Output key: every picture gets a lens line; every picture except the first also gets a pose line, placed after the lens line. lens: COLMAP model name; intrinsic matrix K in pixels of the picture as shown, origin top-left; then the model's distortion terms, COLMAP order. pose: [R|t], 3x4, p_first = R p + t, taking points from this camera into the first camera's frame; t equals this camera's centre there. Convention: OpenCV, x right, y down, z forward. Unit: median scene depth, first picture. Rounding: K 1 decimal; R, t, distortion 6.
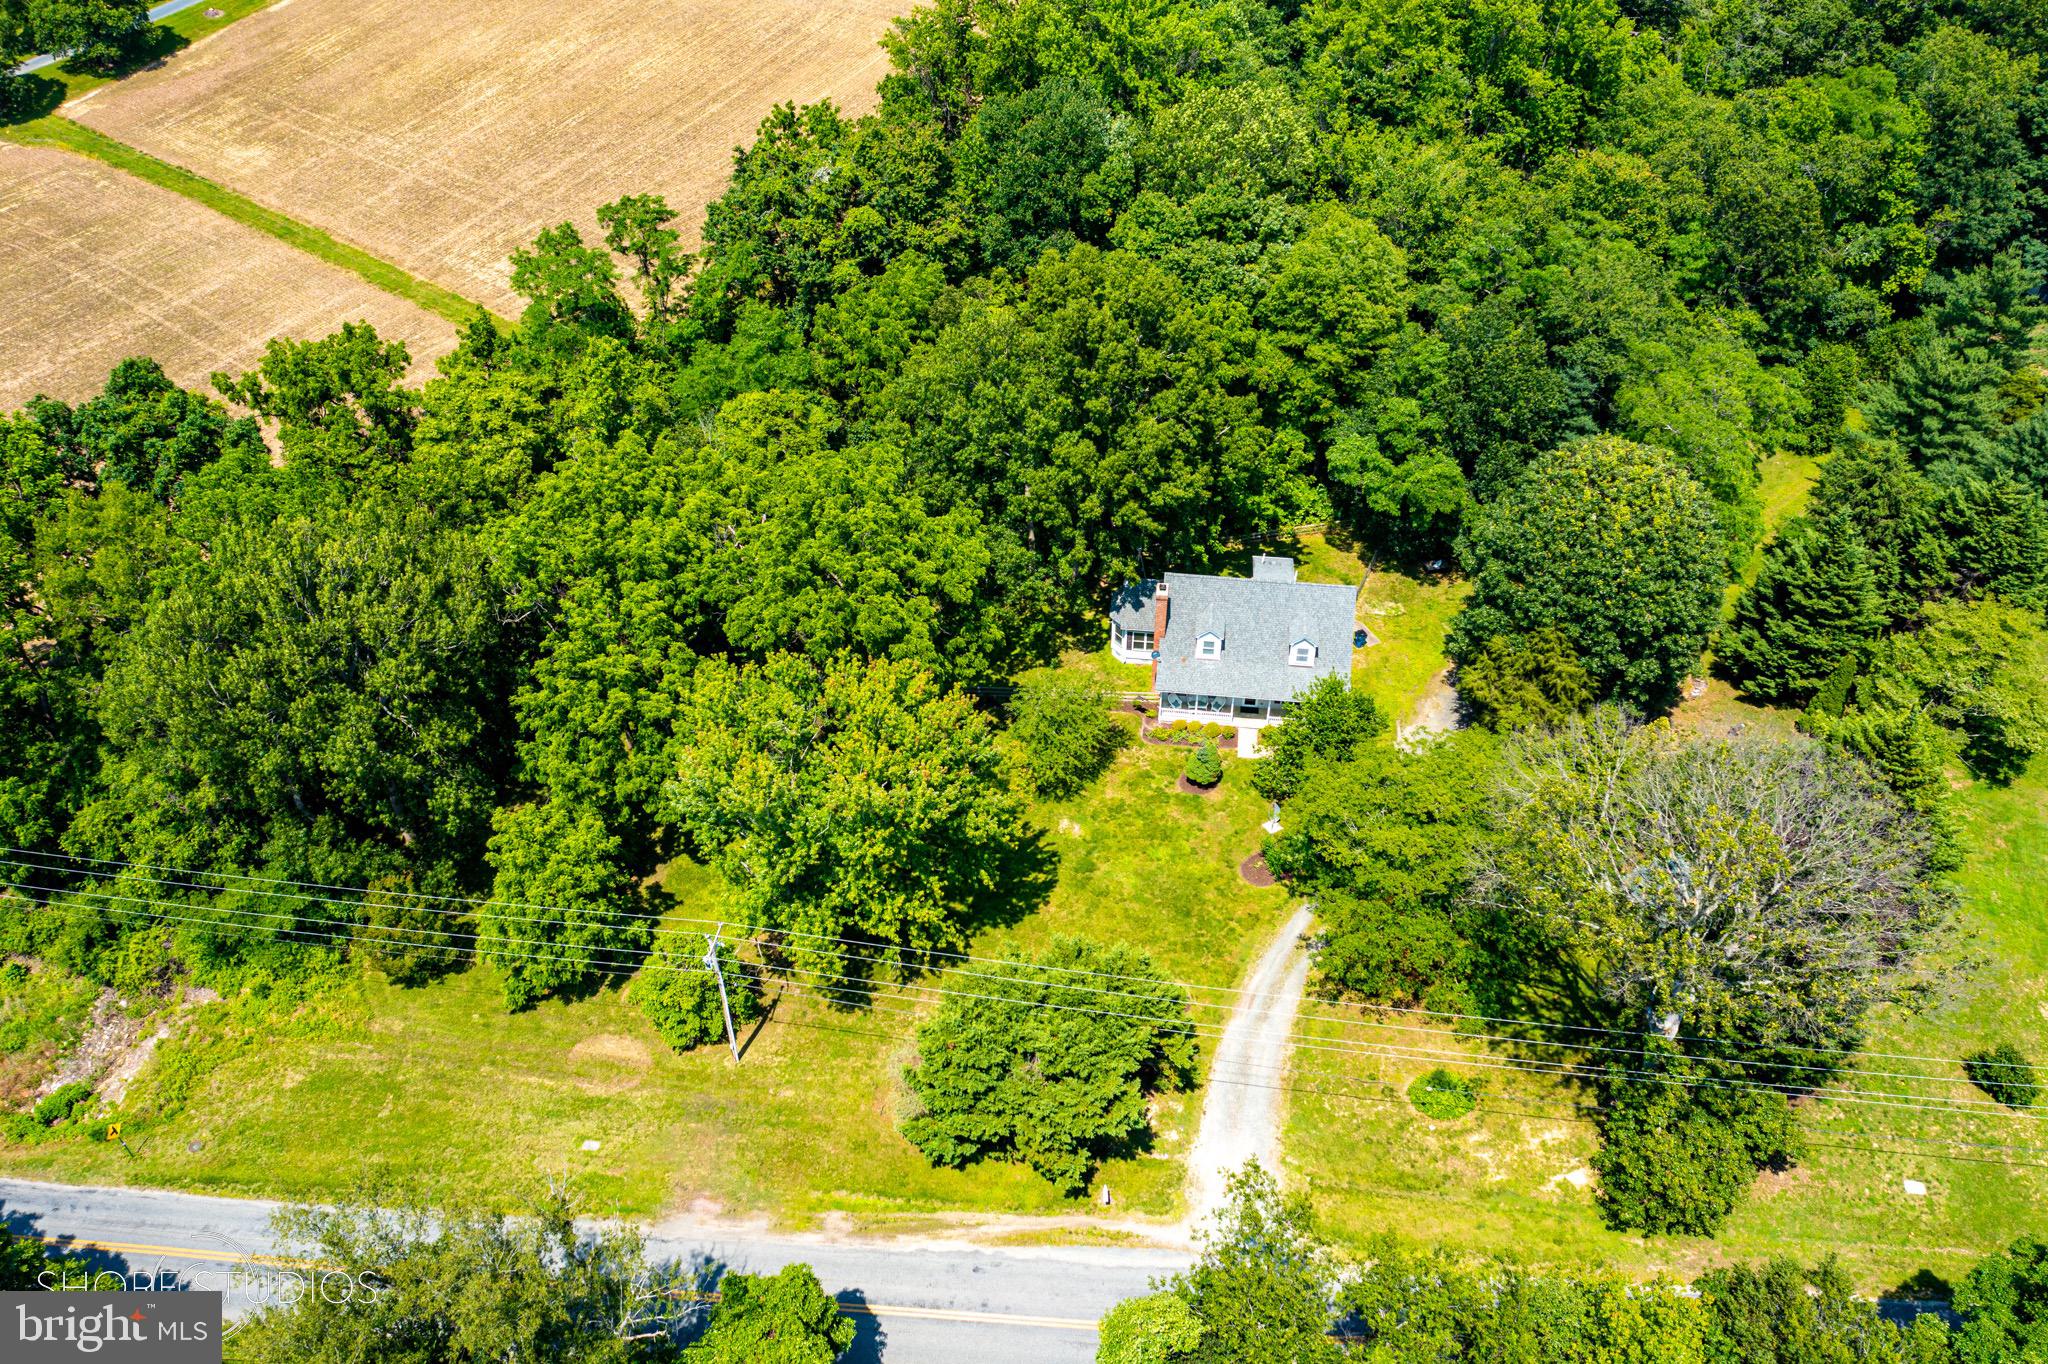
lens RADIAL K [[1585.0, 0, 1026.8], [0, 1585.0, 681.1], [0, 0, 1]] dist [-0.029324, 0.003318]
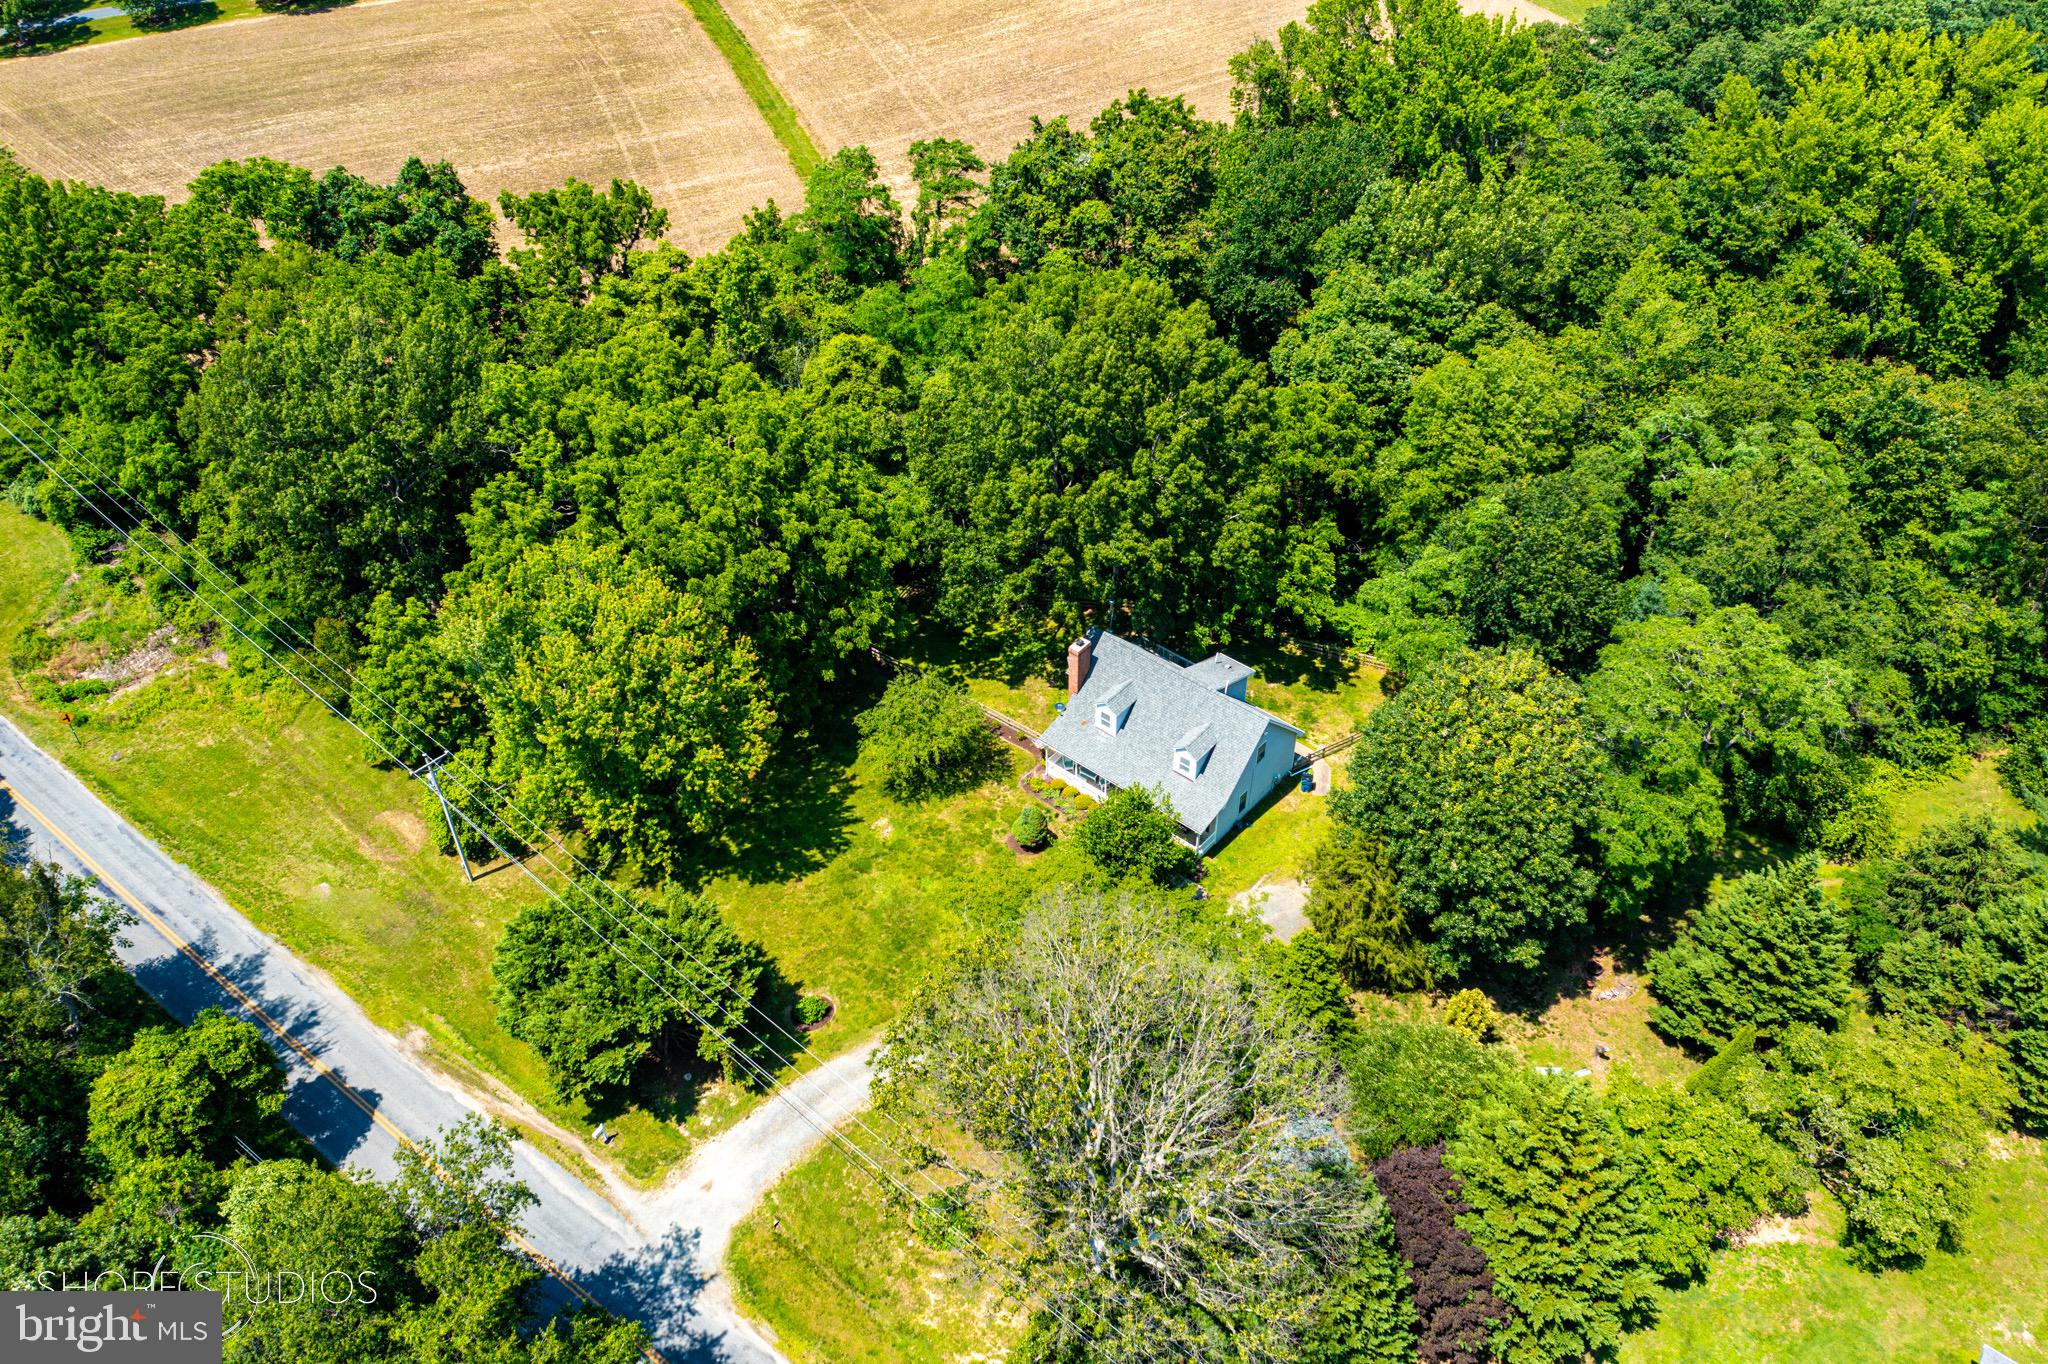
lens RADIAL K [[1585.0, 0, 1022.6], [0, 1585.0, 684.1], [0, 0, 1]] dist [-0.029324, 0.003318]
pose [[0.839922, 0.370173, -0.396866, 0.424935], [-0.365981, 0.926313, 0.089452, -0.103548], [0.400735, 0.070112, 0.913507, 0.104009]]
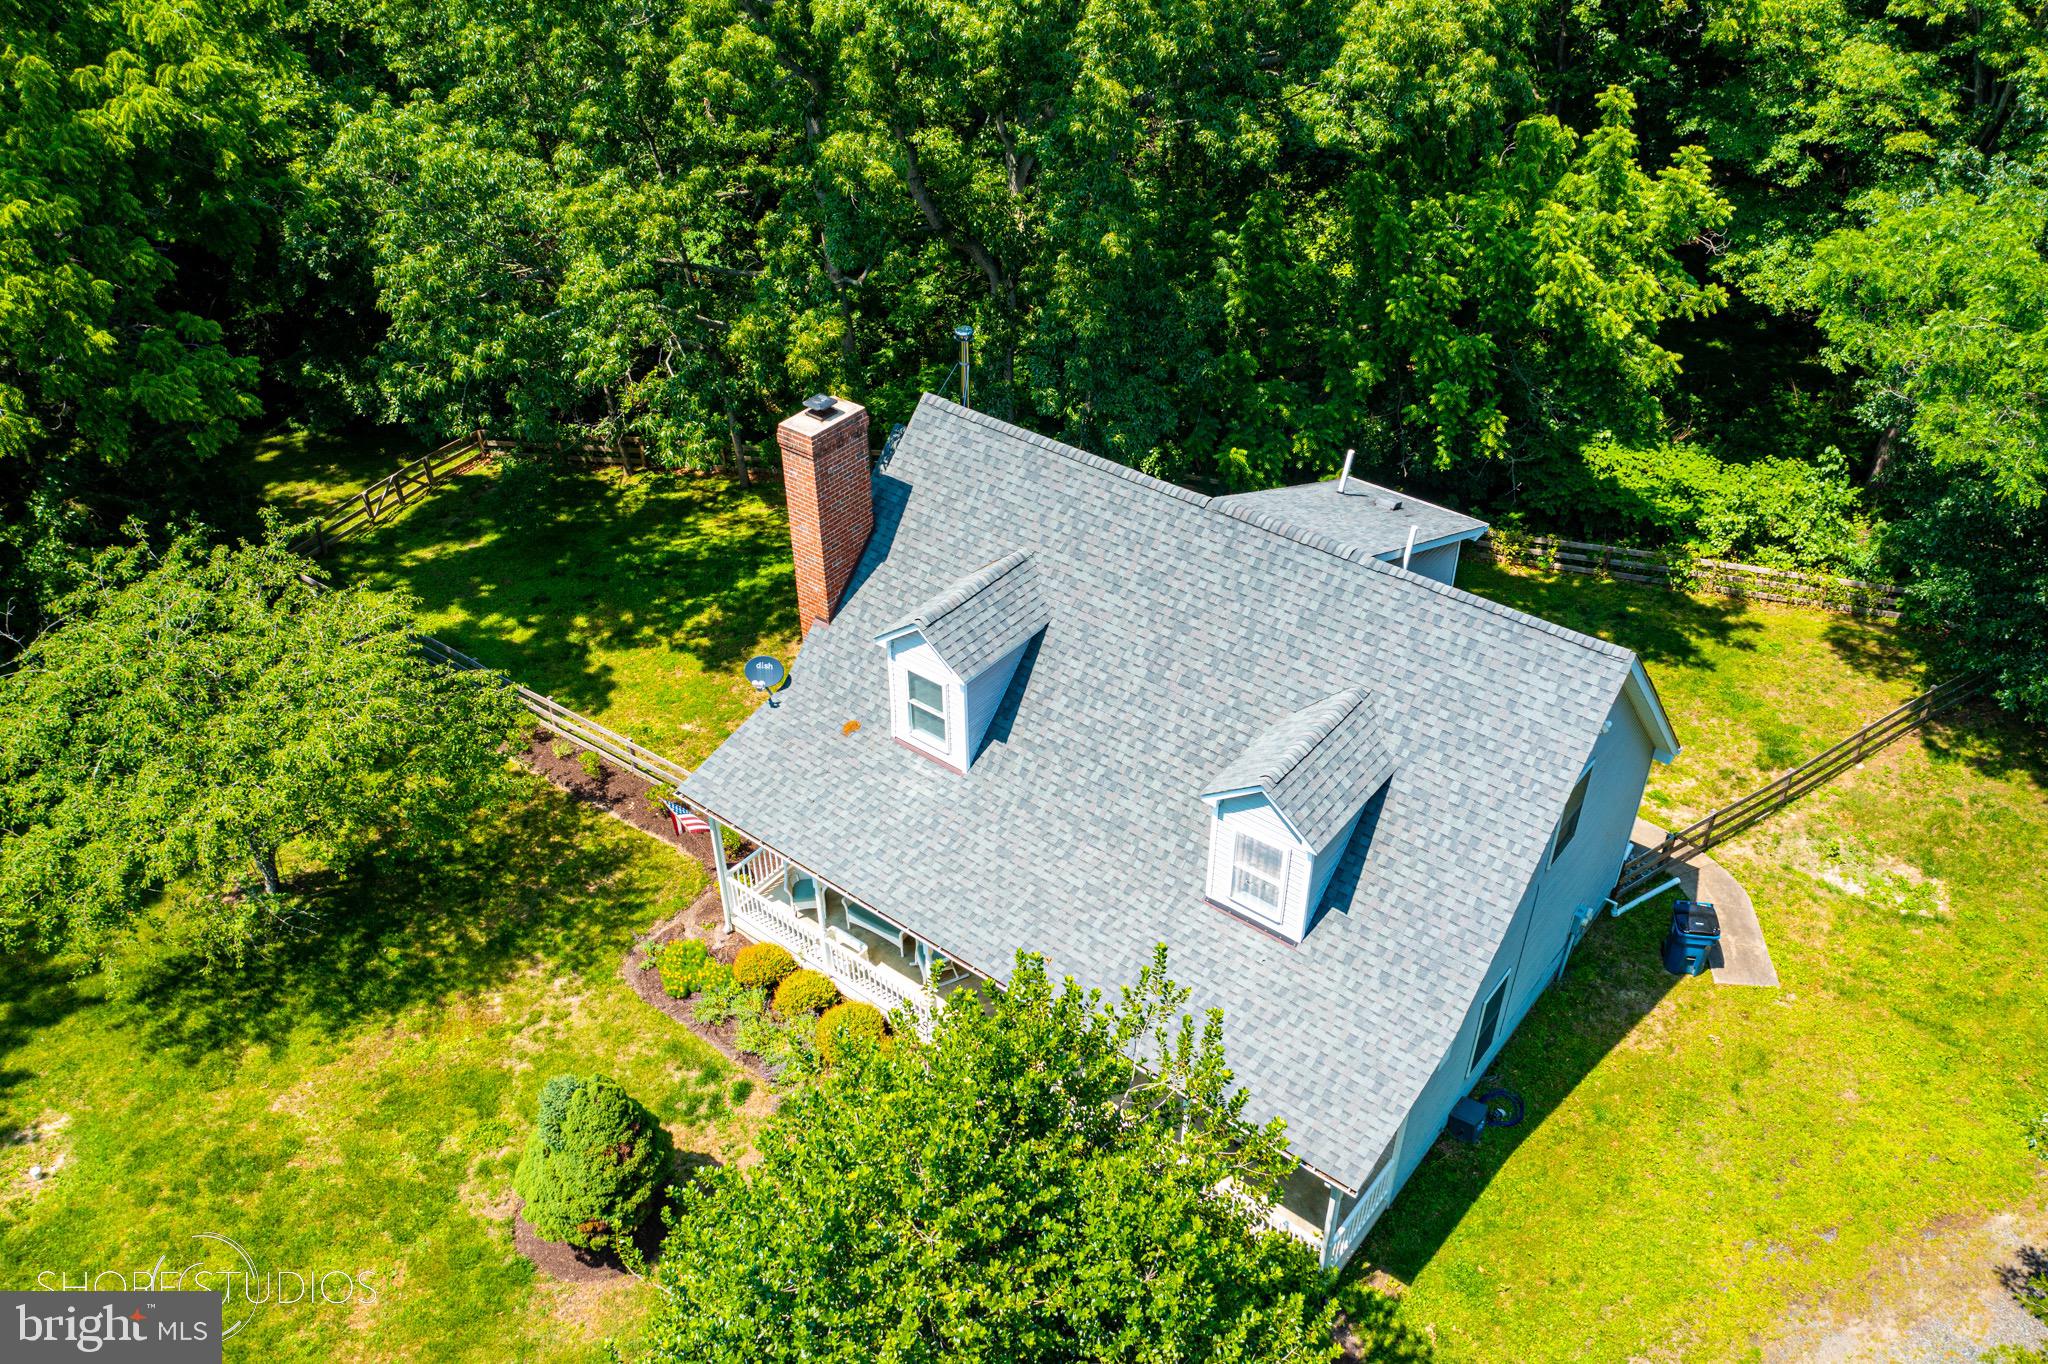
lens RADIAL K [[1585.0, 0, 1021.0], [0, 1585.0, 677.5], [0, 0, 1]] dist [-0.029324, 0.003318]
pose [[0.858580, 0.309828, -0.408469, 0.216050], [-0.351290, 0.935831, -0.028555, -0.022740], [0.373411, 0.168008, 0.912325, 0.749997]]
